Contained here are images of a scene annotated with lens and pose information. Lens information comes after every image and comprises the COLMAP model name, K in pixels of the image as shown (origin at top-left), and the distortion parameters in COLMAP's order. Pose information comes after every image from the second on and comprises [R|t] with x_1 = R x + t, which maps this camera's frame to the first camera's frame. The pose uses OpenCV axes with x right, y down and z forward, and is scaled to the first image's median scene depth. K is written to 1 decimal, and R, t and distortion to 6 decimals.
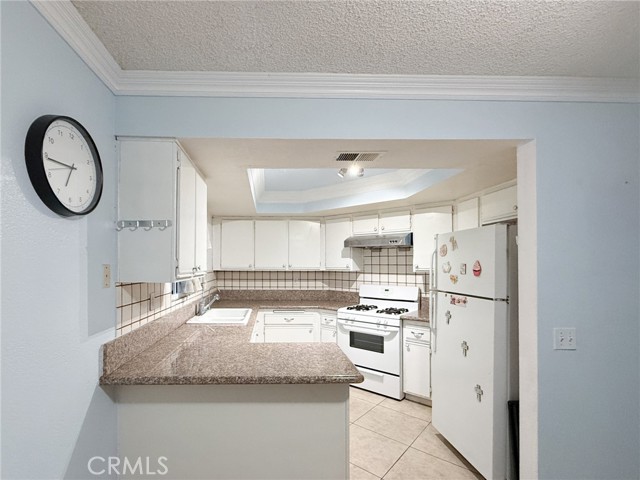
lens RADIAL K [[258.7, 0, 281.4], [0, 258.7, 265.6], [0, 0, 1]] dist [-0.000855, 0.000160]
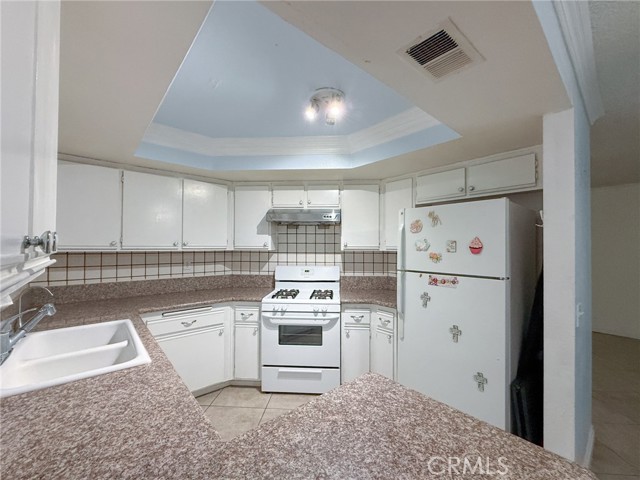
lens RADIAL K [[256.8, 0, 318.3], [0, 256.8, 242.4], [0, 0, 1]] dist [-0.001003, 0.000009]
pose [[0.802317, 0.008212, 0.596842, -0.114807], [-0.001554, 0.999931, -0.011670, 0.005425], [-0.596896, 0.008436, 0.802274, 0.288230]]
